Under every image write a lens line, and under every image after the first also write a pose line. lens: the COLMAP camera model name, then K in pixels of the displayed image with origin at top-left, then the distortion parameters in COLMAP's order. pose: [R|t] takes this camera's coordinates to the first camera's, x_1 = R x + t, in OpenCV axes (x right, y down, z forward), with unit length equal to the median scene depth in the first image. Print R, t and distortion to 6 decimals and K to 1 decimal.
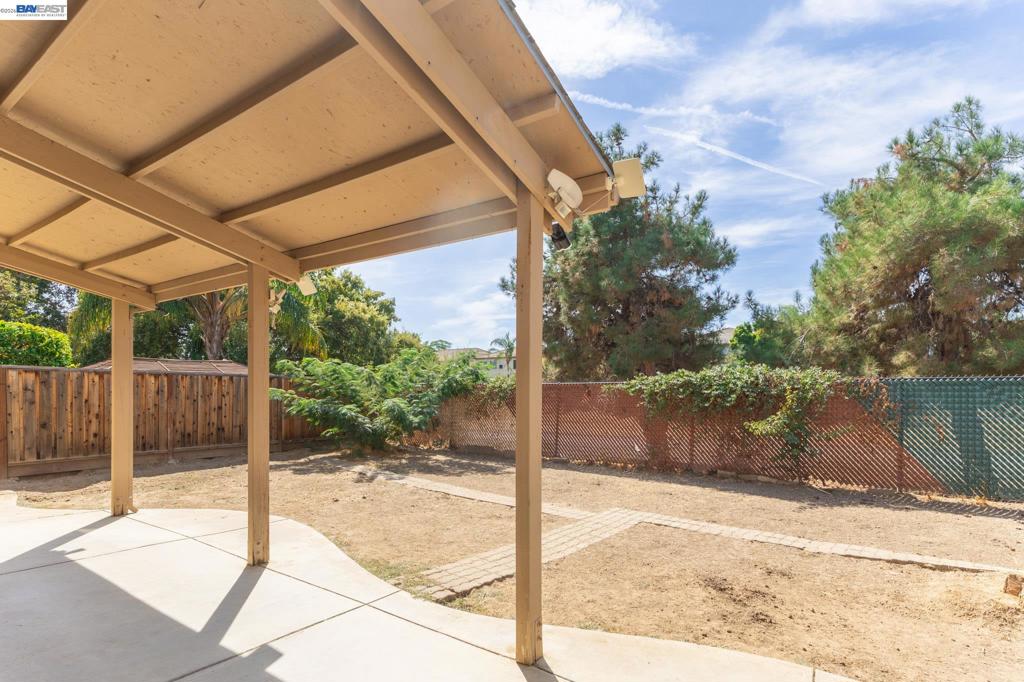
lens RADIAL K [[466.4, 0, 513.7], [0, 466.4, 399.0], [0, 0, 1]] dist [0.019420, 0.000268]
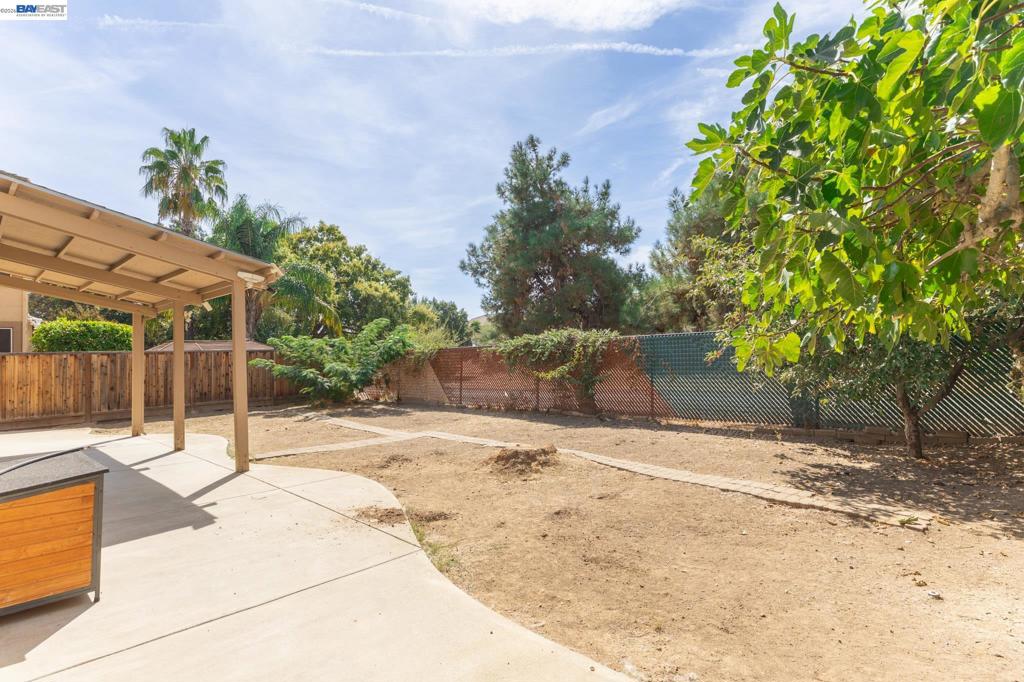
lens RADIAL K [[487.1, 0, 512.0], [0, 487.1, 341.0], [0, 0, 1]] dist [0.040968, -0.000351]
pose [[0.986254, -0.041272, -0.159999, 0.464321], [0.034588, 0.998418, -0.044339, 0.013882], [0.161576, 0.038196, 0.986121, -0.333946]]
